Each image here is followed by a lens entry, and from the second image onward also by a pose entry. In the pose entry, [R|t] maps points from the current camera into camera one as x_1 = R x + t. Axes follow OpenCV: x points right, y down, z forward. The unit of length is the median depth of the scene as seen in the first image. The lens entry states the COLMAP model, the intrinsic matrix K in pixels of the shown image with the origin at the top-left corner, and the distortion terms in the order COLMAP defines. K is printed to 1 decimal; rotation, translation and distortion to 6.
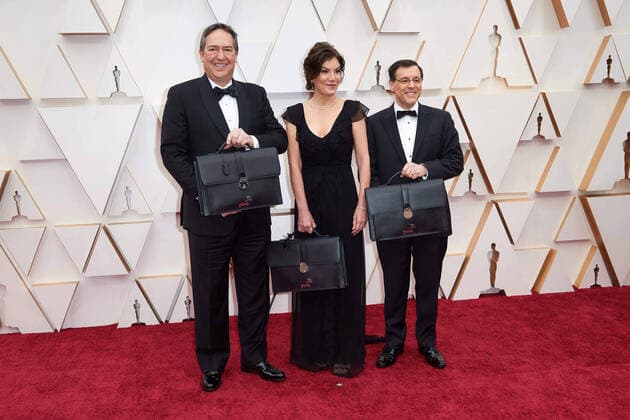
lens RADIAL K [[717.3, 0, 313.1], [0, 717.3, 214.2], [0, 0, 1]] dist [0.077497, 0.000000]
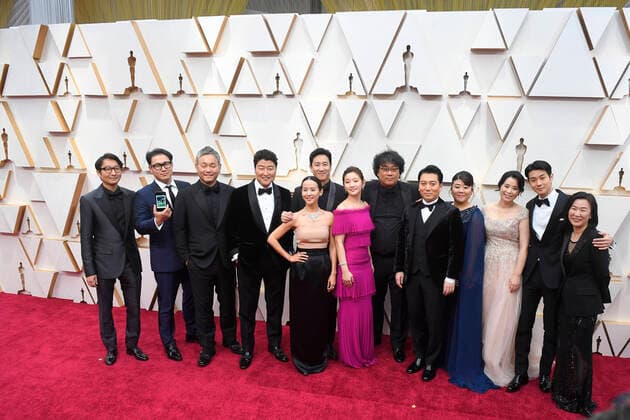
lens RADIAL K [[503.7, 0, 313.2], [0, 503.7, 245.1], [0, 0, 1]] dist [-0.045883, -0.010000]
pose [[0.917966, 0.115099, -0.379593, 0.693302], [-0.127960, 0.991741, -0.008732, -0.040308], [0.375453, 0.056589, 0.925112, 0.116487]]
